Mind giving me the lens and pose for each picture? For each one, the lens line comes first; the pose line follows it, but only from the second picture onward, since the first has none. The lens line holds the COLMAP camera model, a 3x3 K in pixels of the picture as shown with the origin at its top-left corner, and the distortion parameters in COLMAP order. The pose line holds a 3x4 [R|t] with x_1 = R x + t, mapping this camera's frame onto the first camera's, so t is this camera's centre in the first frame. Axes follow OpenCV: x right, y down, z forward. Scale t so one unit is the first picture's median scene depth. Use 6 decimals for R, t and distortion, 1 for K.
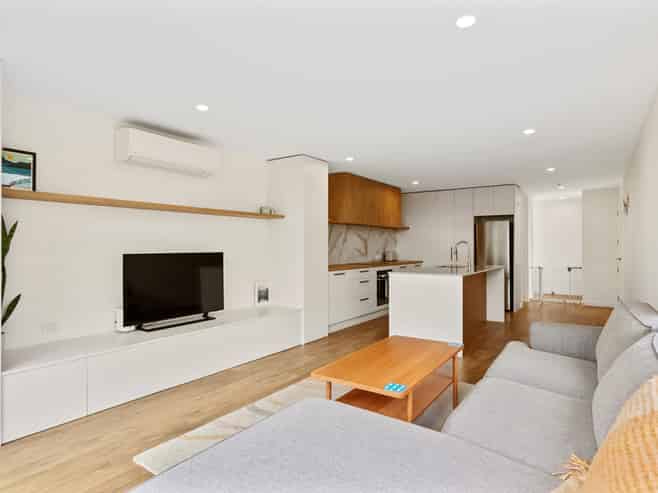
lens RADIAL K [[376.0, 0, 328.9], [0, 376.0, 247.8], [0, 0, 1]] dist [0.000708, 0.000052]
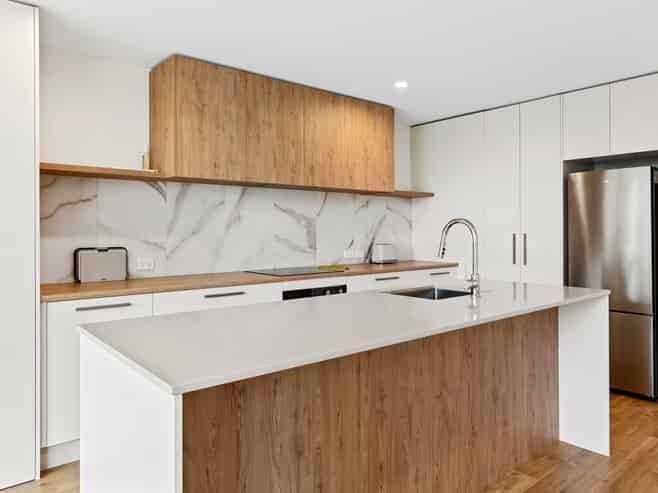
lens RADIAL K [[478.9, 0, 329.3], [0, 478.9, 242.1], [0, 0, 1]] dist [0.000264, -0.001651]
pose [[0.965465, 0.005096, -0.260482, 0.275640], [0.001041, 0.999725, 0.023415, -0.005723], [0.260530, -0.022877, 0.965195, 0.428164]]
